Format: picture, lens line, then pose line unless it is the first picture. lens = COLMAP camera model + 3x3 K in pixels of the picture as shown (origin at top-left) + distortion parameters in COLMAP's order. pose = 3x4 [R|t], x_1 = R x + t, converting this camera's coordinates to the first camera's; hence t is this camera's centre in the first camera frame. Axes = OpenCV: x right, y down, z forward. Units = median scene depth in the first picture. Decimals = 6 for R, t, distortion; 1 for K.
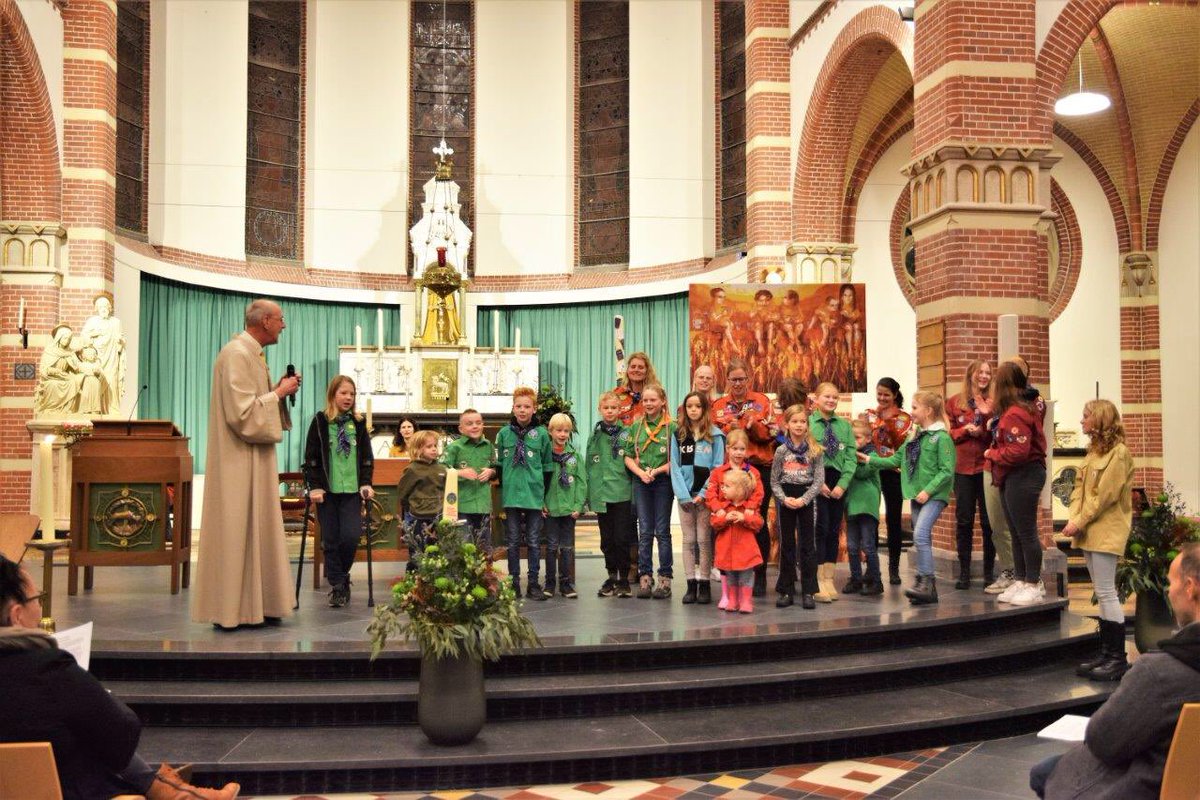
lens RADIAL K [[1148.0, 0, 600.0], [0, 1148.0, 400.0], [0, 0, 1]] dist [-0.008542, -0.004695]
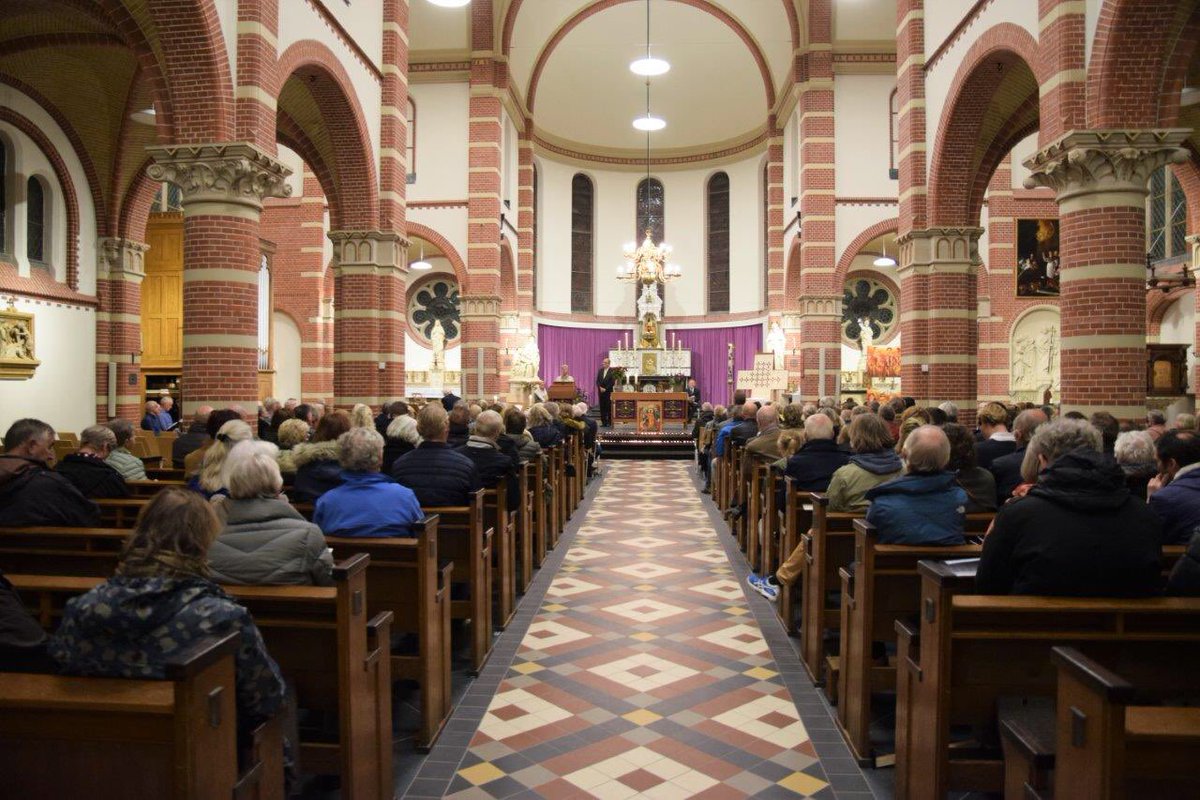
lens RADIAL K [[816.8, 0, 594.9], [0, 816.8, 393.8], [0, 0, 1]] dist [-0.120052, 0.081613]
pose [[0.977693, 0.003974, -0.210001, 0.110705], [0.005181, 0.999061, 0.043026, -0.025196], [0.209975, -0.043154, 0.976754, -0.718365]]
